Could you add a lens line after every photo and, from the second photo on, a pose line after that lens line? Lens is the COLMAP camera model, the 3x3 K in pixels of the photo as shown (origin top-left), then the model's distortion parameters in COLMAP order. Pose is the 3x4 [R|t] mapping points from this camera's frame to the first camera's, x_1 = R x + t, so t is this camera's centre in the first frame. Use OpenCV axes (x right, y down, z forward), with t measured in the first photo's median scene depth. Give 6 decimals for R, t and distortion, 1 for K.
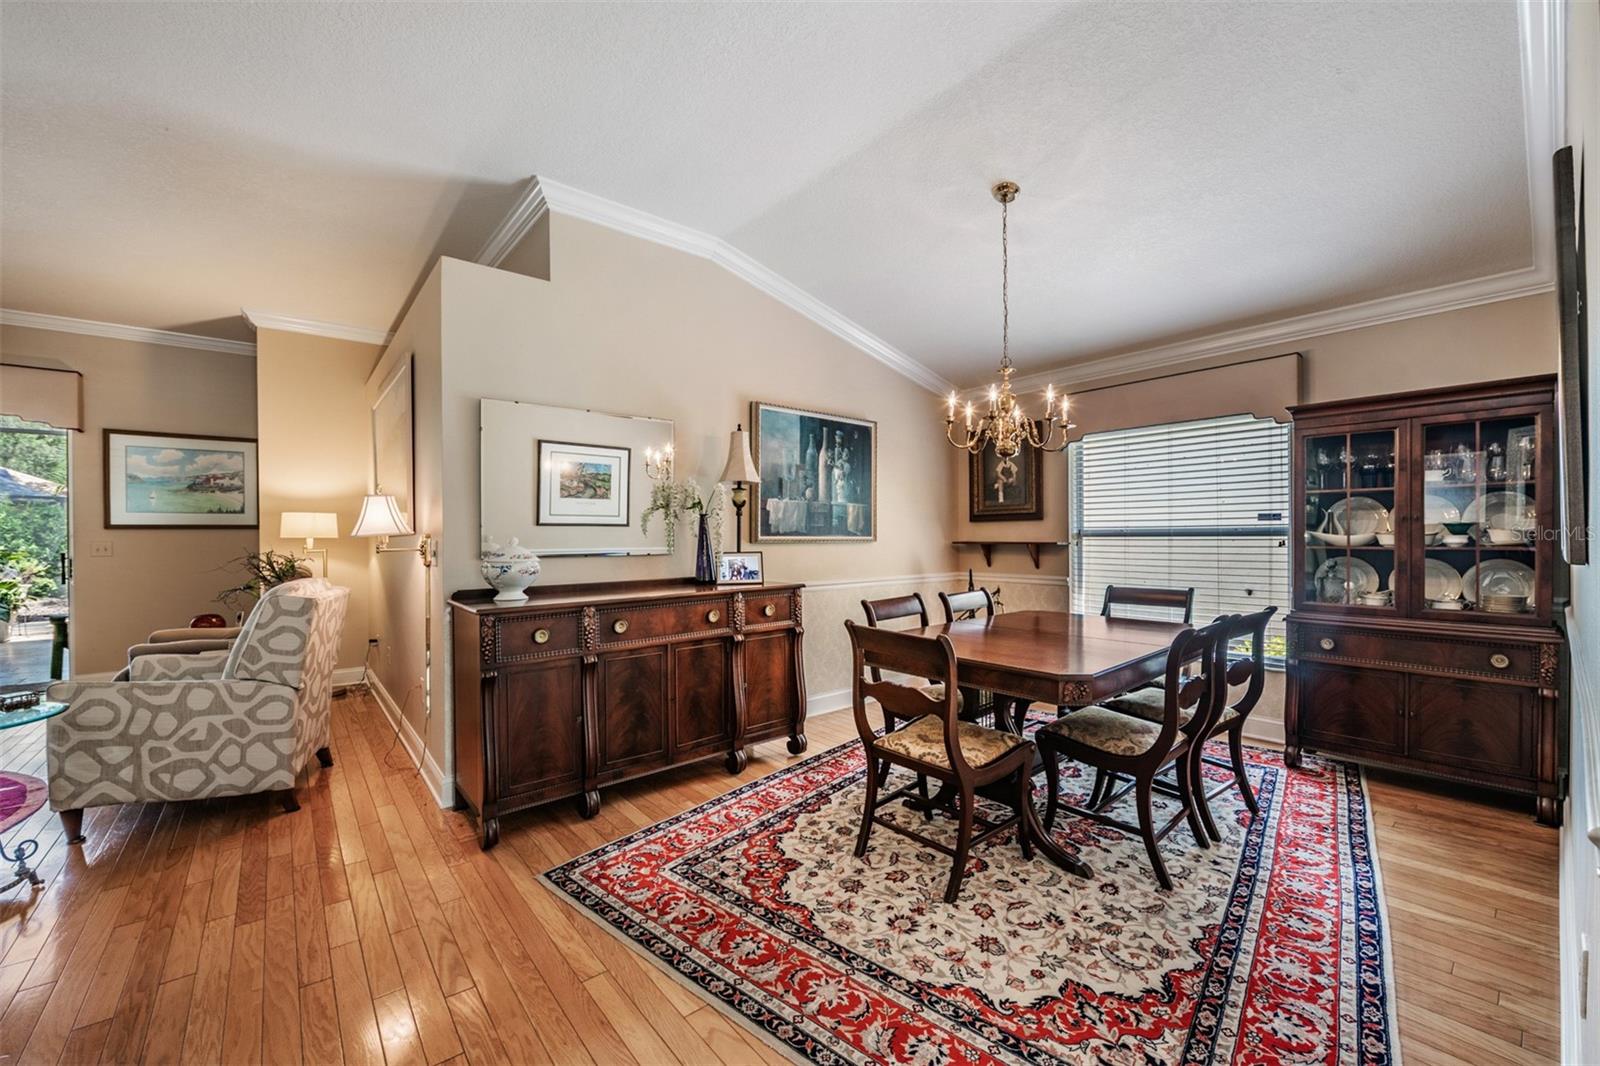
lens RADIAL K [[630.1, 0, 802.1], [0, 630.1, 537.6], [0, 0, 1]] dist [-0.001253, -0.005107]
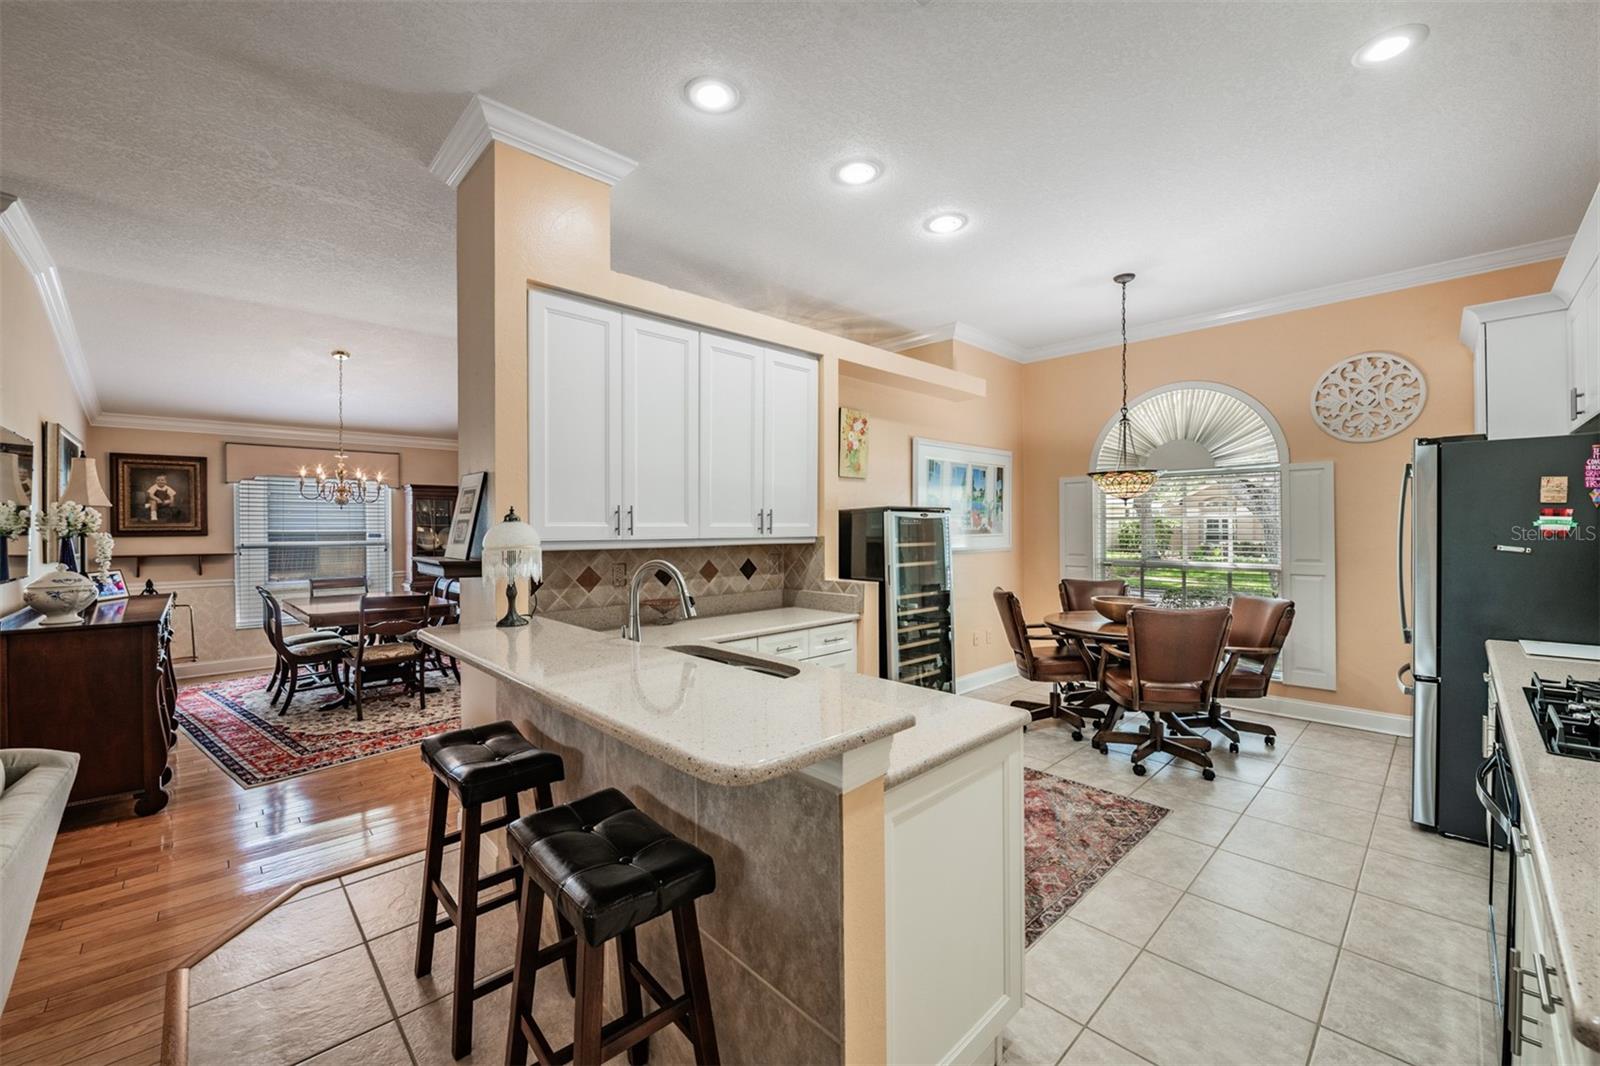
lens RADIAL K [[615.4, 0, 782.7], [0, 615.4, 531.0], [0, 0, 1]] dist [0.002354, -0.004745]
pose [[-0.045878, 0.002943, 0.998943, -1.855828], [0.010128, 0.999946, -0.002481, -0.048222], [-0.998896, 0.010003, -0.045906, -0.195578]]
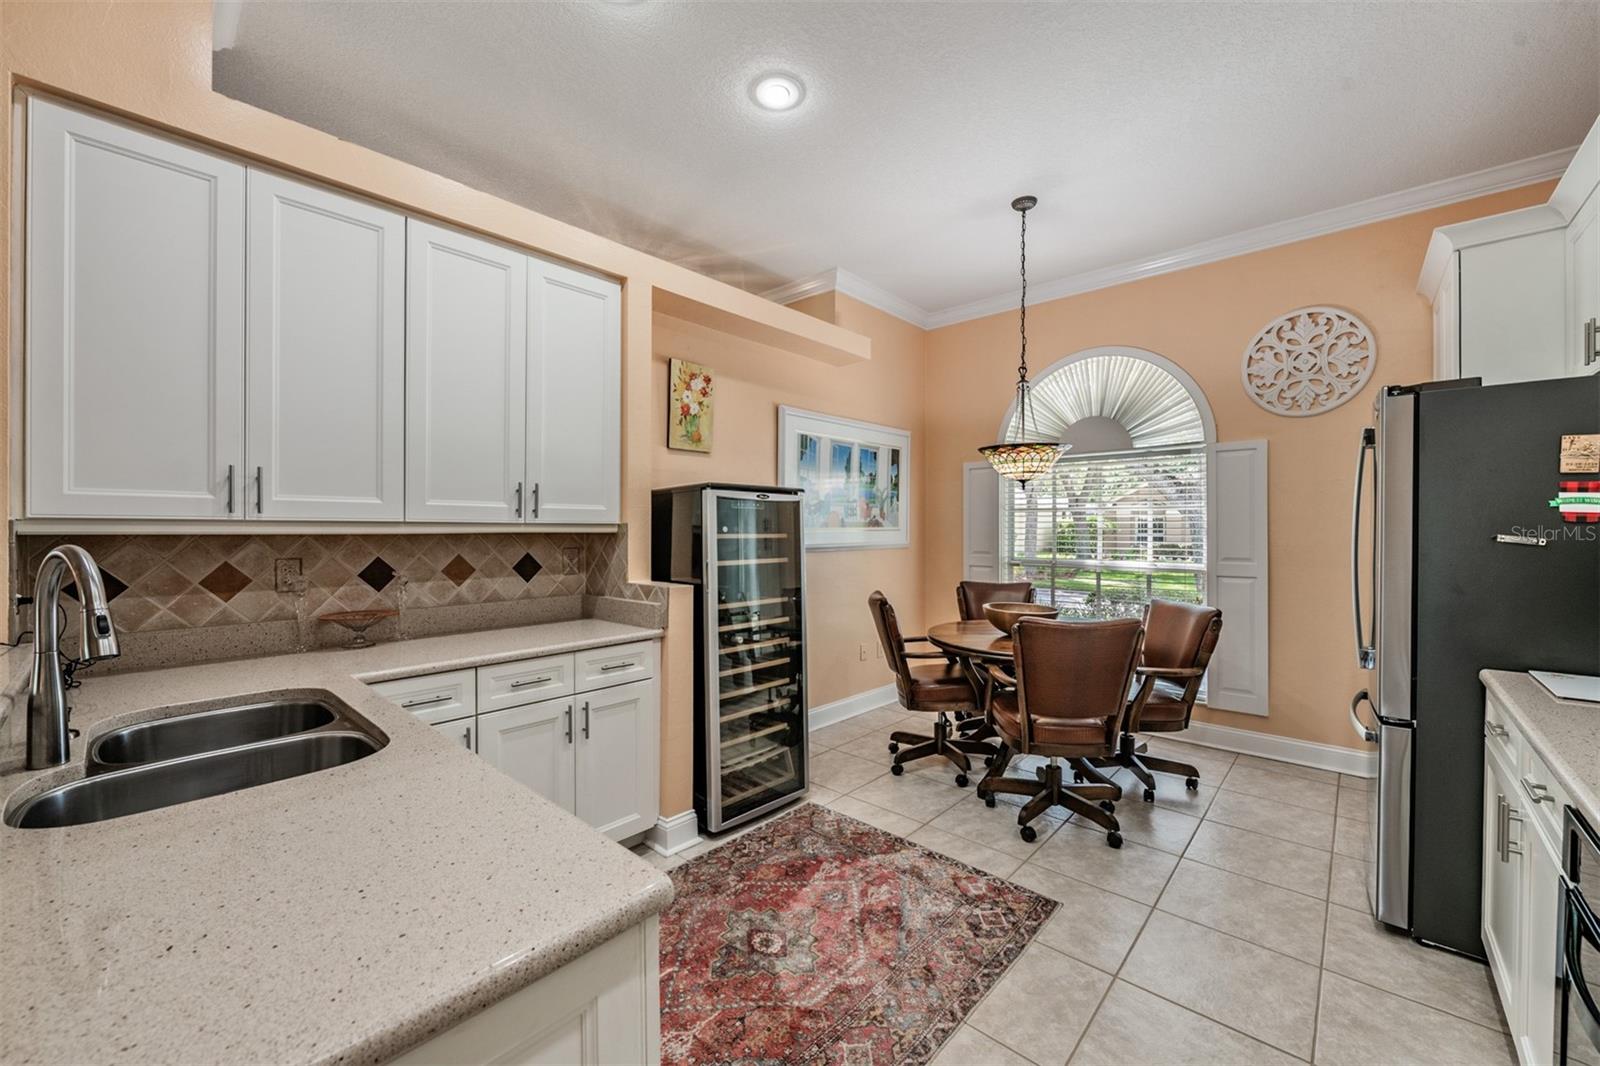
lens RADIAL K [[628.0, 0, 785.3], [0, 628.0, 530.8], [0, 0, 1]] dist [0.009766, -0.004759]
pose [[-0.135360, 0.003228, 0.990791, -1.505385], [0.002488, 0.999993, -0.002918, -0.019157], [-0.990793, 0.002070, -0.135368, -0.510718]]
